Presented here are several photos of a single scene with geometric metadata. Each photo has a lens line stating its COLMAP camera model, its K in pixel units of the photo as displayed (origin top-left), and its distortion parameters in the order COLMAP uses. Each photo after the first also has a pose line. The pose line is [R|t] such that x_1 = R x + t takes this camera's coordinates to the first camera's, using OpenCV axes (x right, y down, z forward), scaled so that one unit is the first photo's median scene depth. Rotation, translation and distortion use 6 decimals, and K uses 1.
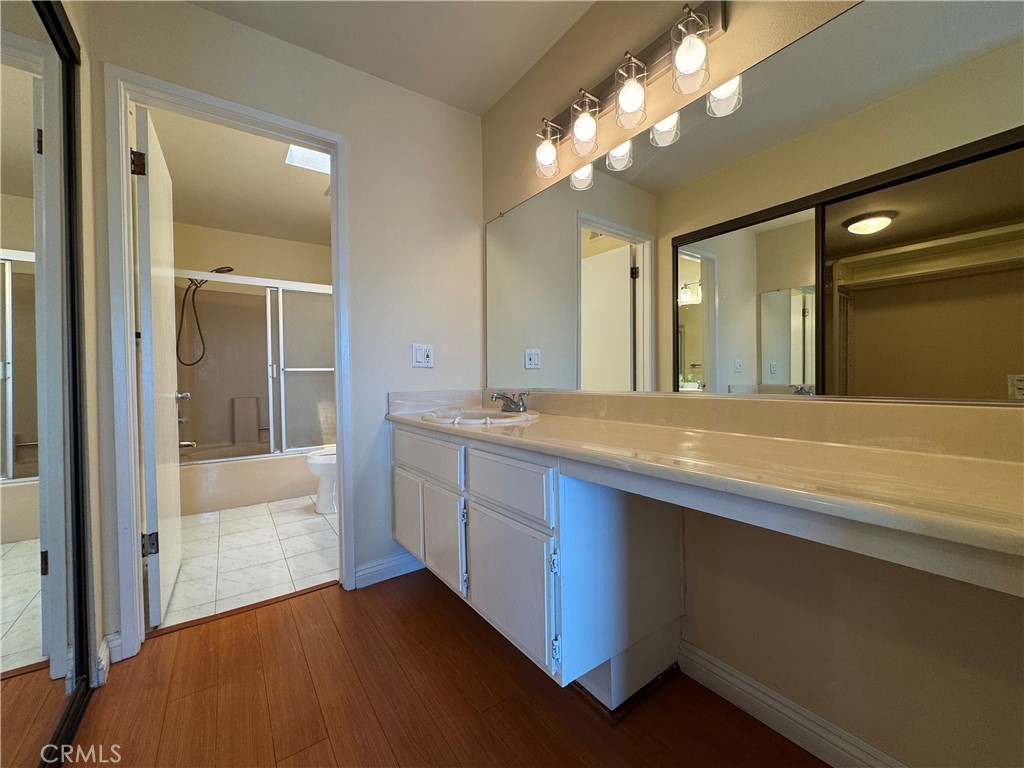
lens RADIAL K [[412.3, 0, 510.1], [0, 412.3, 383.1], [0, 0, 1]] dist [-0.002320, 0.000068]
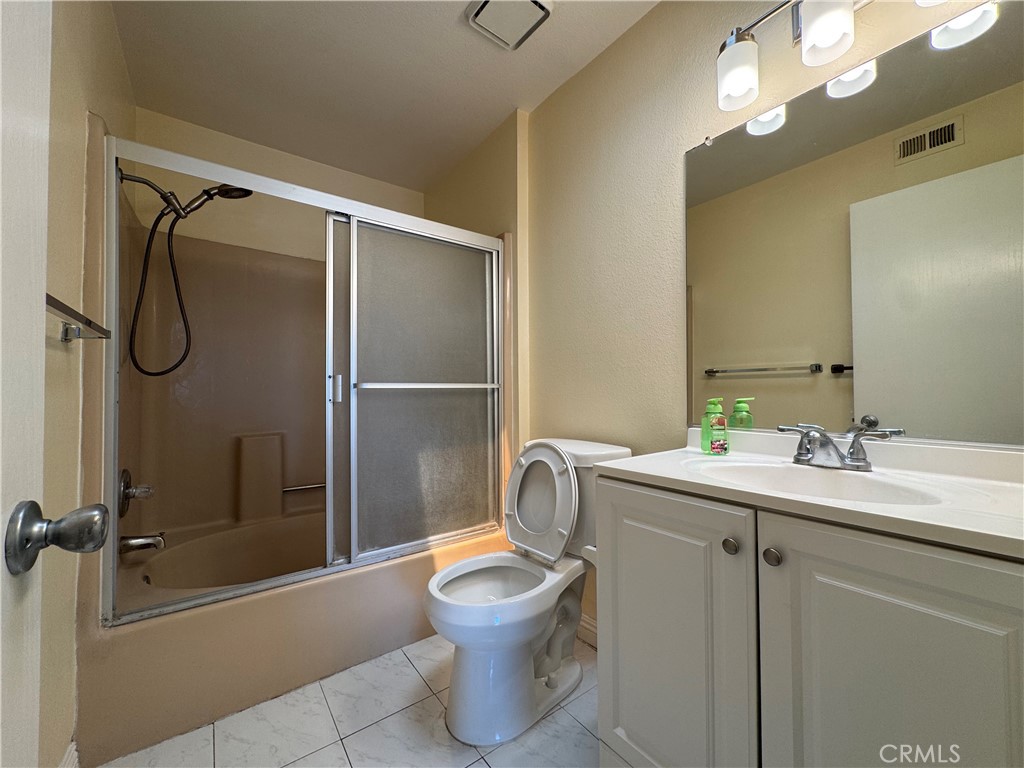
lens RADIAL K [[412.3, 0, 511.7], [0, 412.3, 385.8], [0, 0, 1]] dist [-0.002320, 0.000068]
pose [[0.999497, 0.009386, 0.030305, -0.385732], [-0.008346, 0.999378, -0.034270, -0.017786], [-0.030607, 0.034000, 0.998953, 0.517860]]
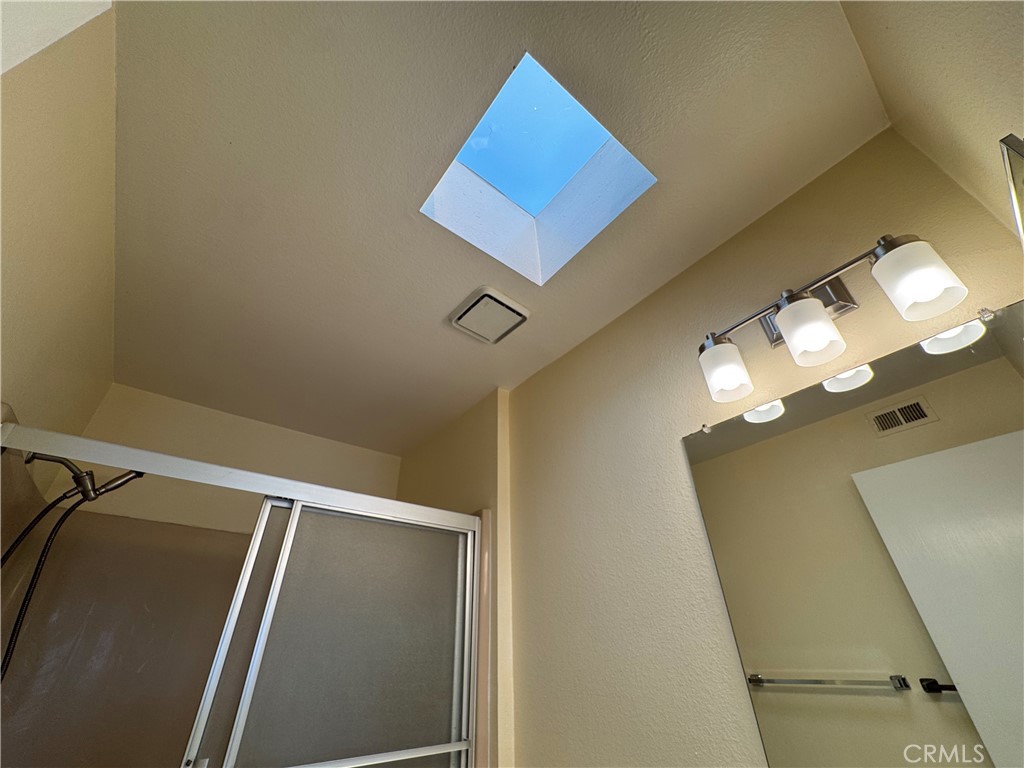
lens RADIAL K [[412.3, 0, 513.2], [0, 412.3, 383.5], [0, 0, 1]] dist [-0.002320, 0.000068]
pose [[0.997632, 0.030739, 0.061532, -0.378298], [0.009512, 0.824335, -0.566022, -0.096902], [-0.068122, 0.565267, 0.822090, 0.591581]]
